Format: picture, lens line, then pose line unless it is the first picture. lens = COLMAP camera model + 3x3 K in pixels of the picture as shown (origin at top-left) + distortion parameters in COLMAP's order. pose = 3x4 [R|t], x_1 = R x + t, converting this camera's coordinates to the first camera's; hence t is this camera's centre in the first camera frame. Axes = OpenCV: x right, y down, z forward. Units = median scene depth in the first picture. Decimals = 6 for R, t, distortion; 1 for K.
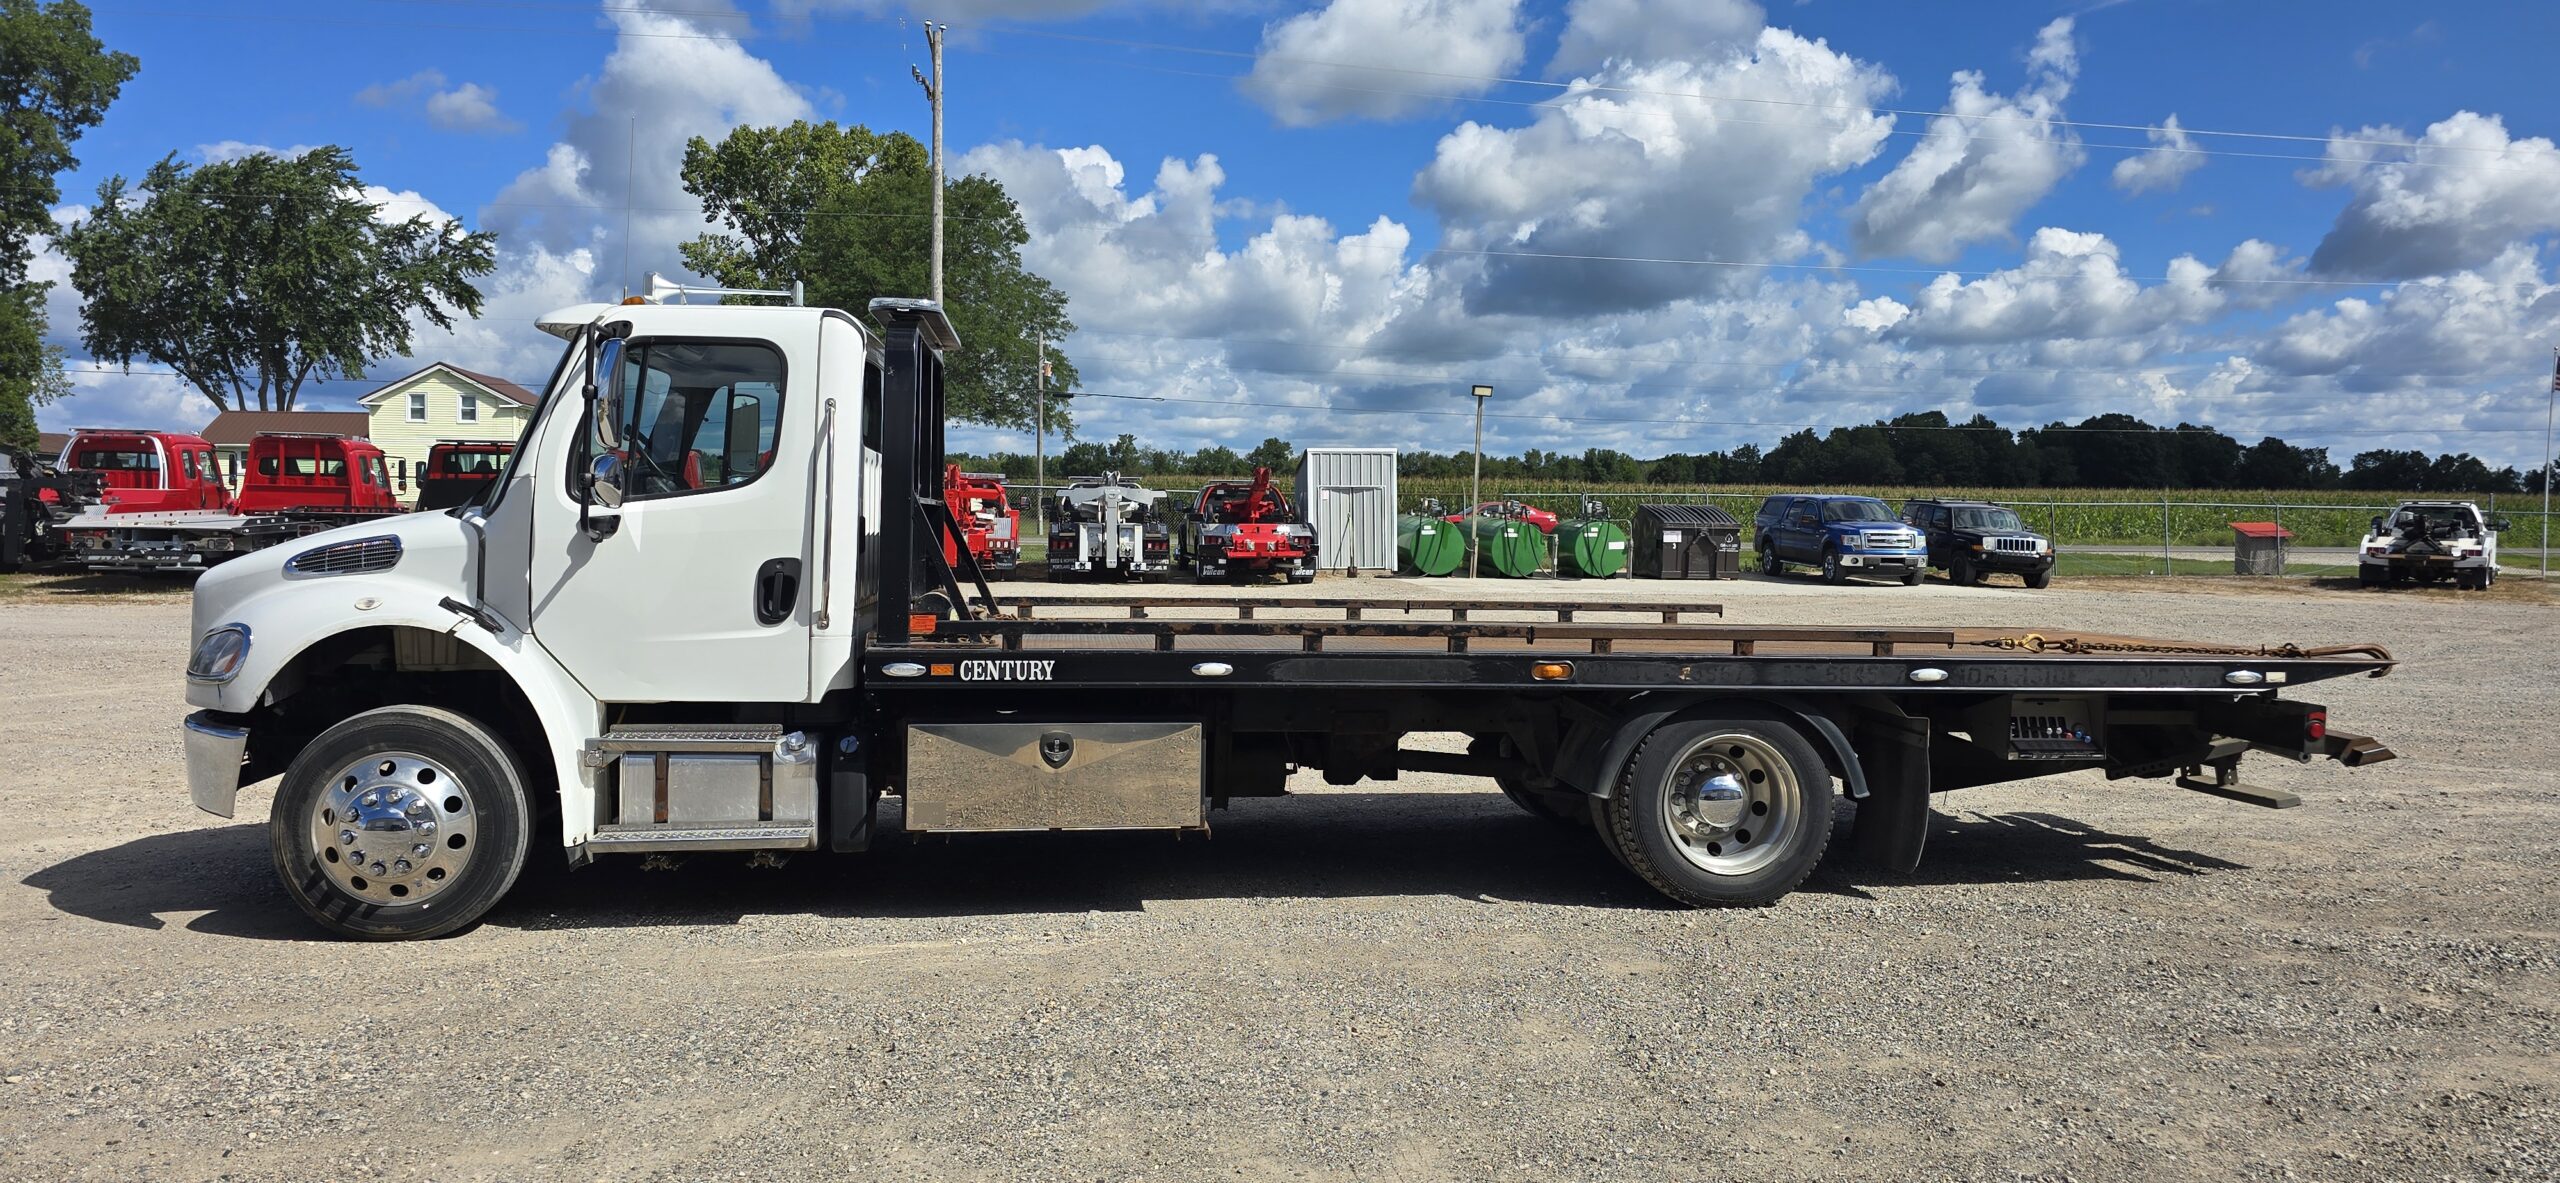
lens RADIAL K [[1727.6, 0, 1280.0], [0, 1727.6, 591.5], [0, 0, 1]] dist [0.063330, -0.077142]
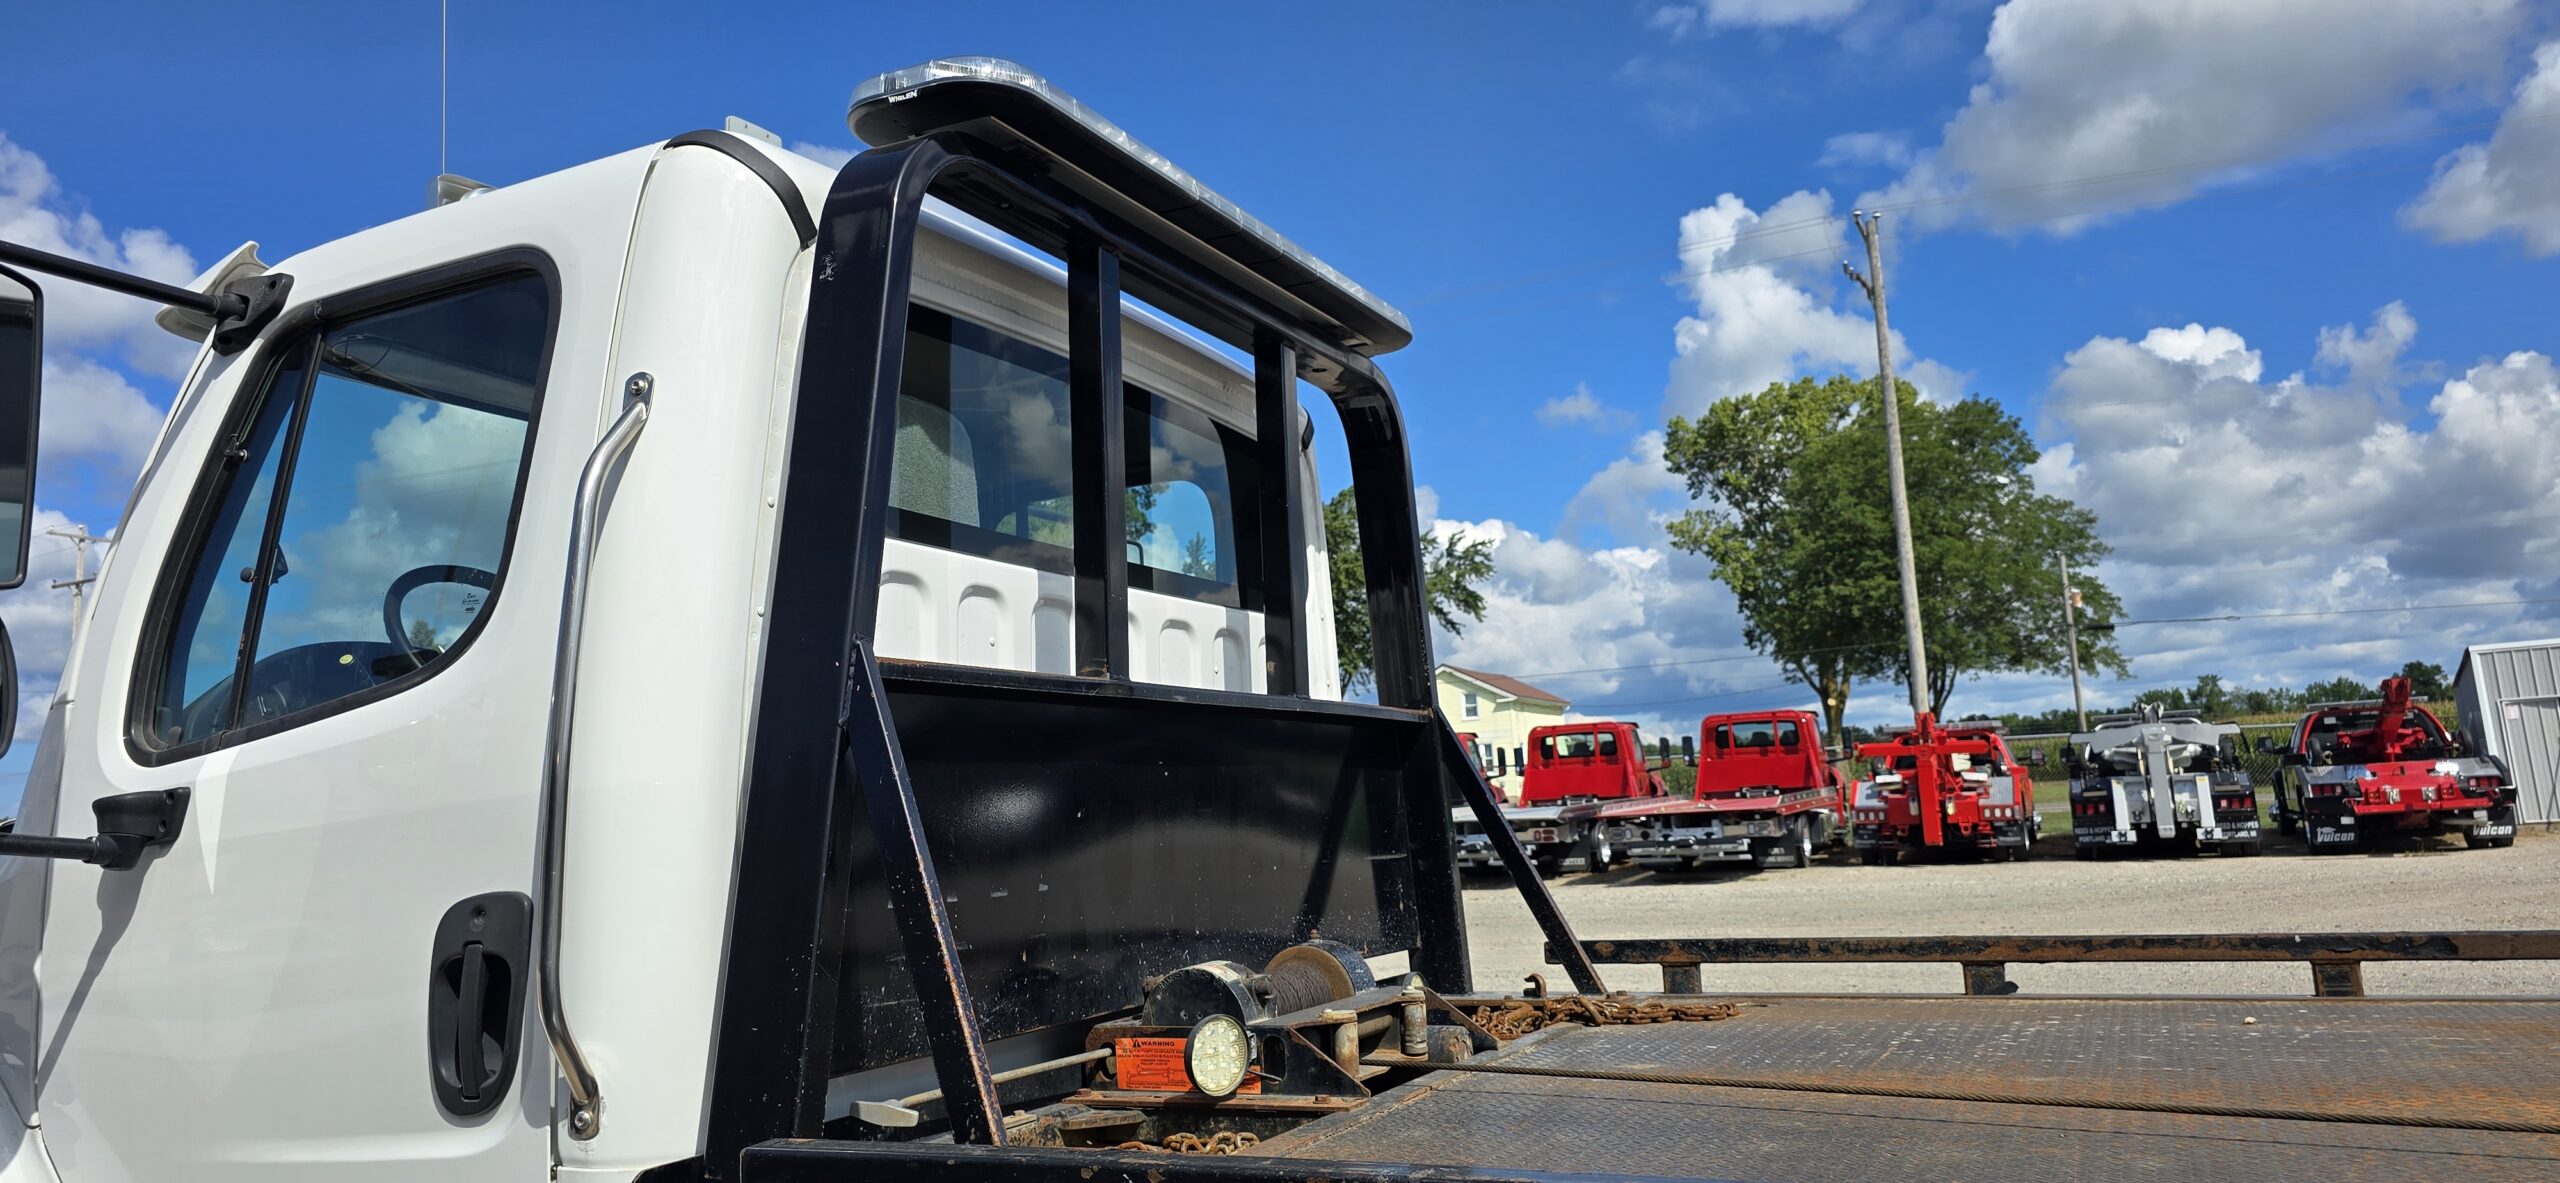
lens RADIAL K [[1717.8, 0, 1283.3], [0, 1717.8, 561.9], [0, 0, 1]] dist [0.053887, -0.053517]
pose [[0.833050, -0.133593, -0.536824, -0.000537], [0.036740, 0.981621, -0.187270, -0.002552], [0.551976, 0.136282, 0.822648, 0.107953]]
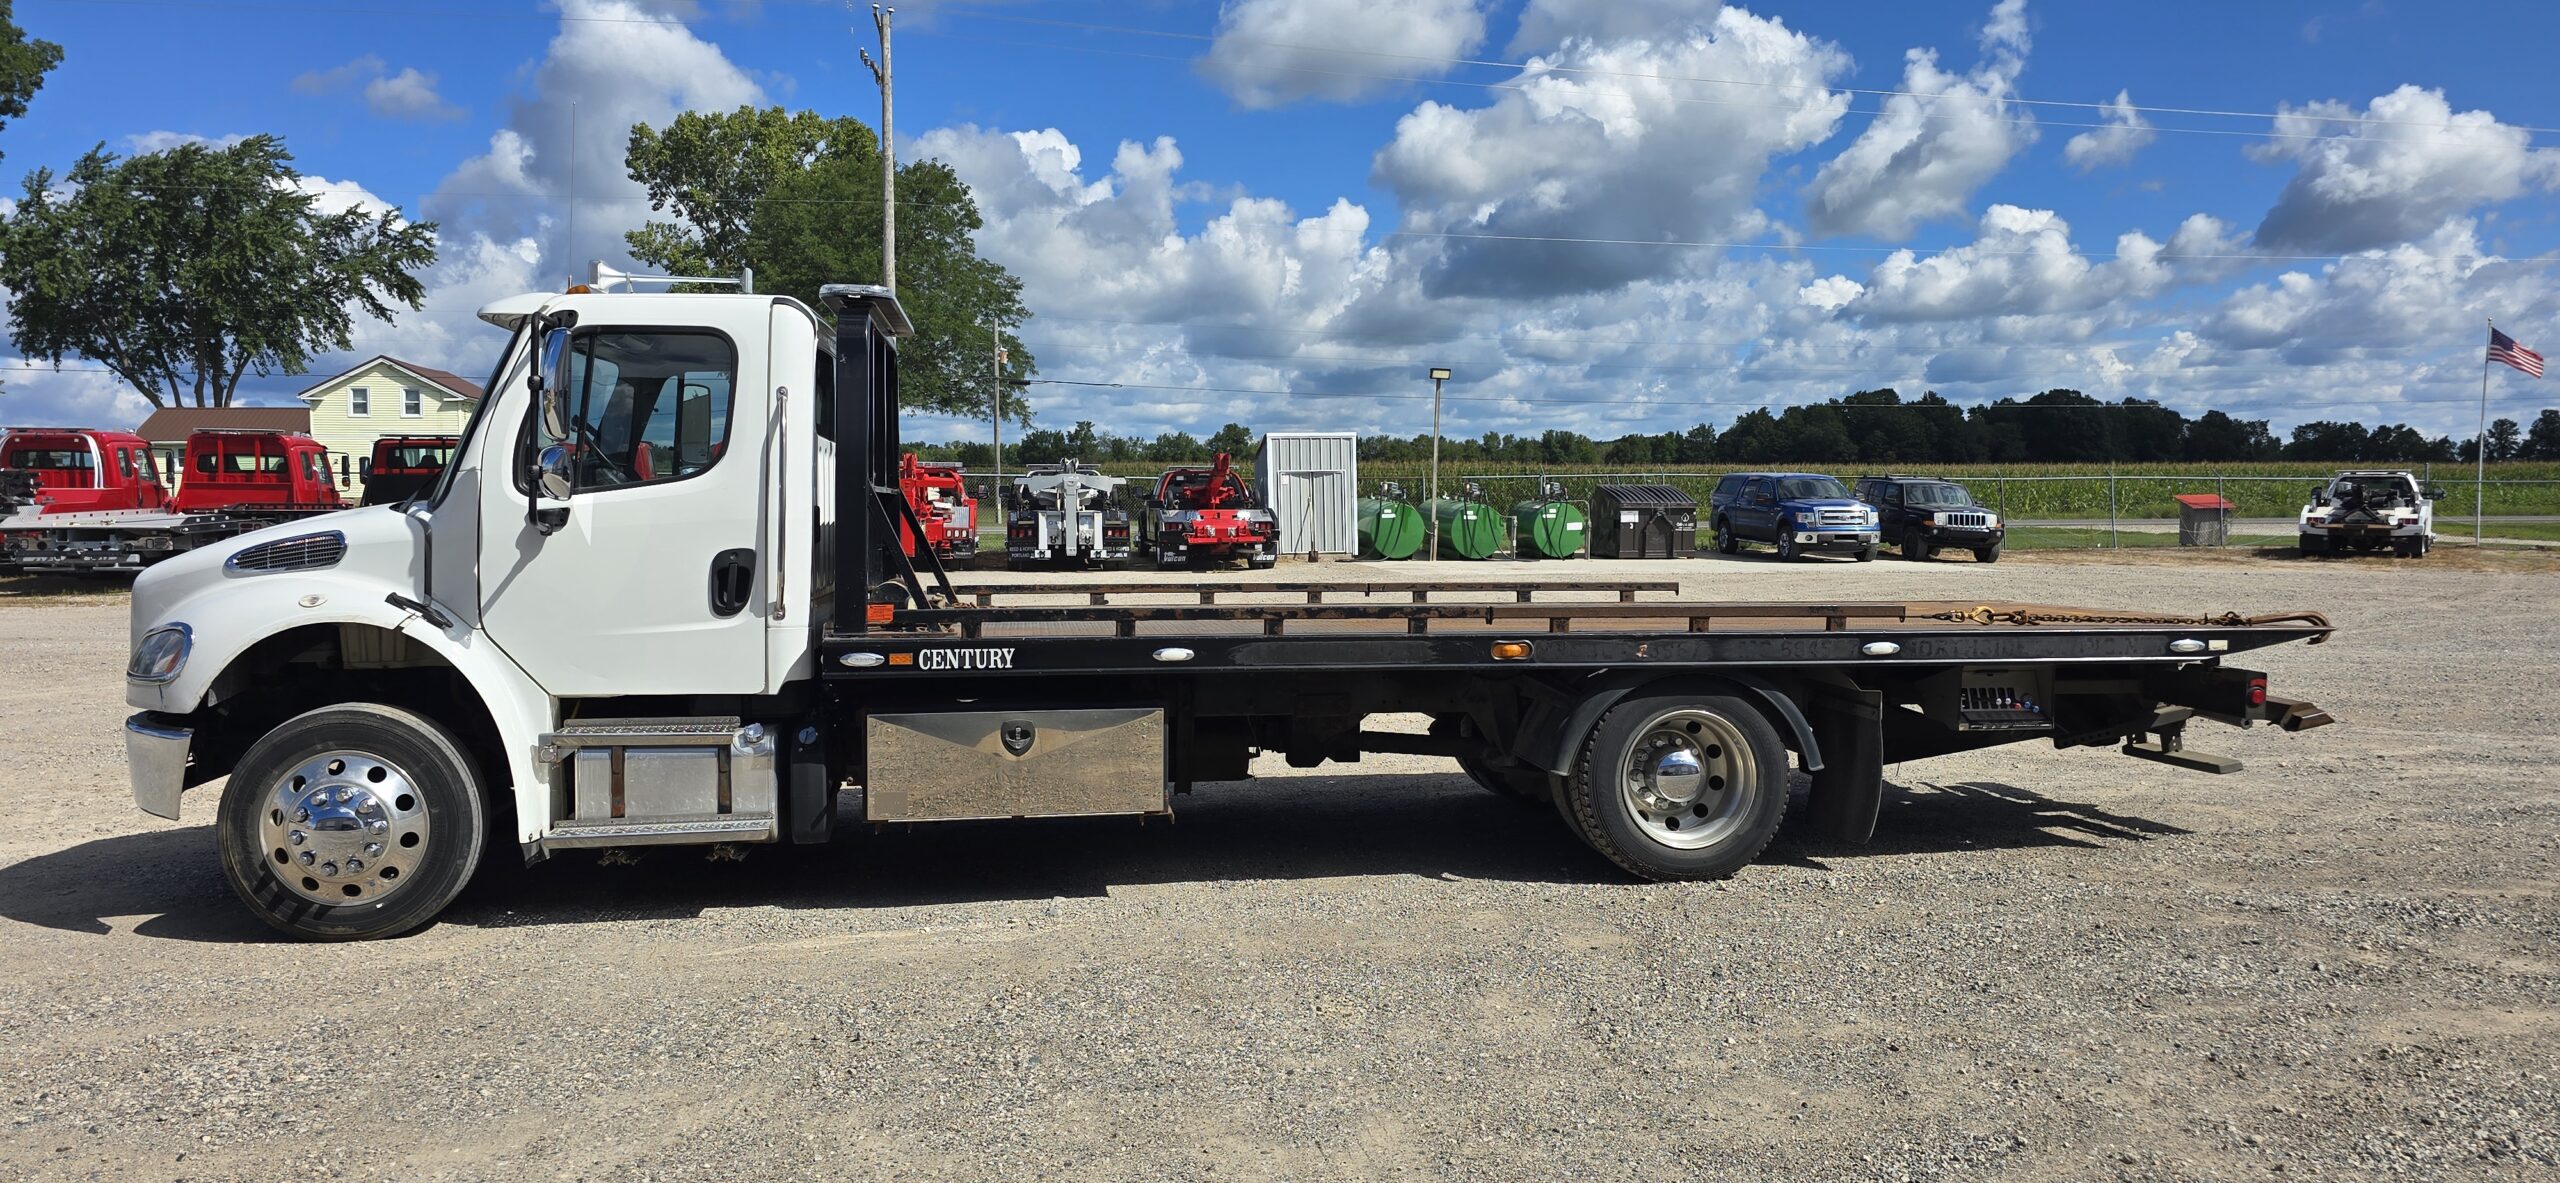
lens RADIAL K [[1719.2, 0, 1291.4], [0, 1719.2, 591.9], [0, 0, 1]] dist [0.062568, -0.072255]
pose [[0.999417, -0.014985, 0.030687, -0.001044], [0.014673, 0.999838, 0.010385, -0.000779], [-0.030838, -0.009929, 0.999475, 0.004151]]
